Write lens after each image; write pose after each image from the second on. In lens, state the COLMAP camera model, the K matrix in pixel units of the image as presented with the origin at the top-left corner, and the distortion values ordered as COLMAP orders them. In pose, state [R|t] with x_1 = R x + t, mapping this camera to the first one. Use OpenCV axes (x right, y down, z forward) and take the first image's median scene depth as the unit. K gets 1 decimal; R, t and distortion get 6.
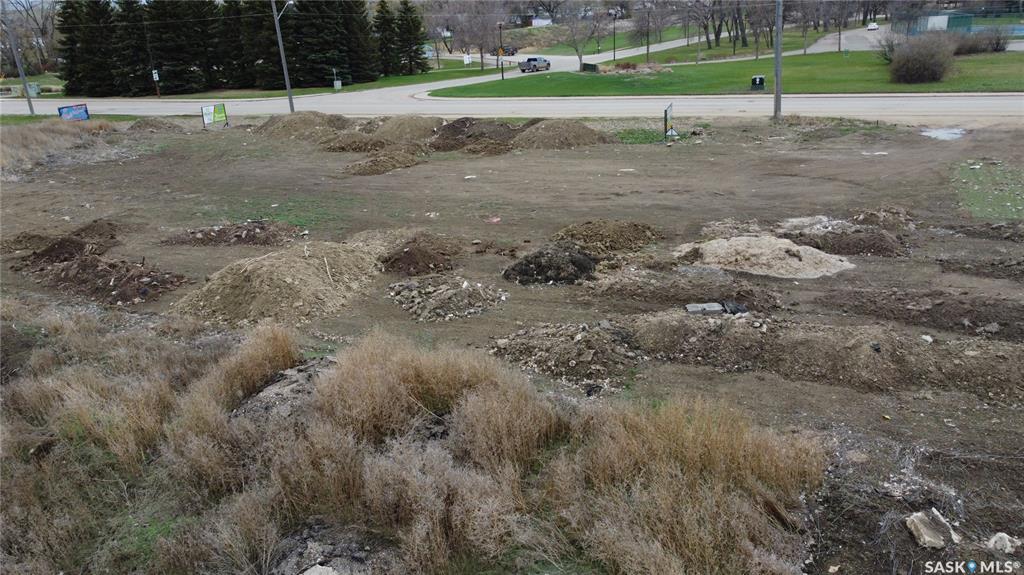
lens RADIAL K [[777.0, 0, 512.0], [0, 777.0, 287.5], [0, 0, 1]] dist [-0.005981, 0.001131]
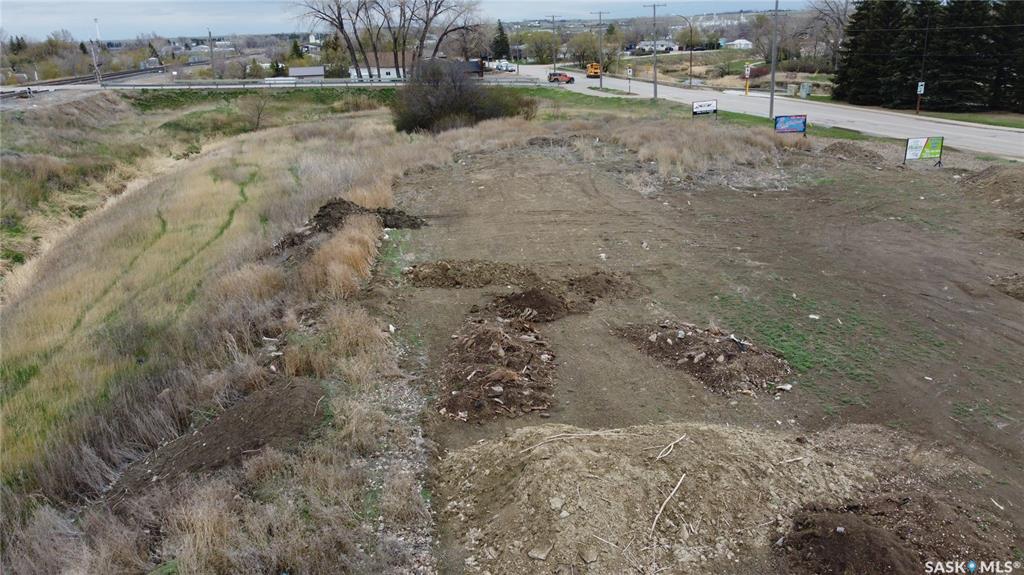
lens RADIAL K [[777.0, 0, 512.0], [0, 777.0, 287.5], [0, 0, 1]] dist [-0.005981, 0.001131]
pose [[0.559856, 0.286223, -0.777584, 0.036300], [-0.283265, 0.948016, 0.145008, -0.083690], [0.778667, 0.139078, 0.611829, 0.205946]]
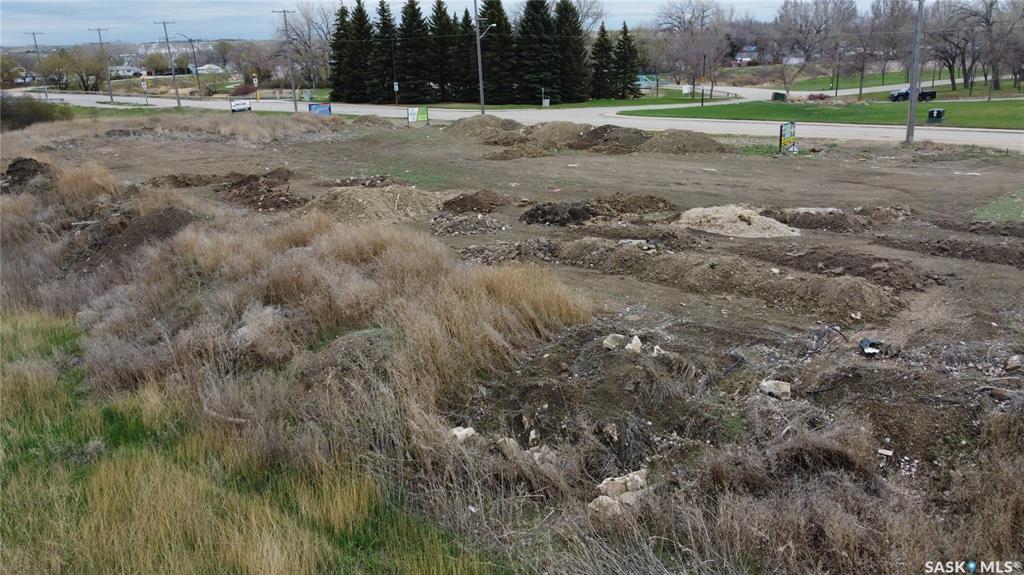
lens RADIAL K [[777.0, 0, 512.0], [0, 777.0, 287.5], [0, 0, 1]] dist [-0.005981, 0.001131]
pose [[0.946901, 0.119181, -0.298622, 0.143883], [-0.131936, 0.990995, -0.022845, 0.049799], [0.293210, 0.061031, 0.954098, -0.088303]]
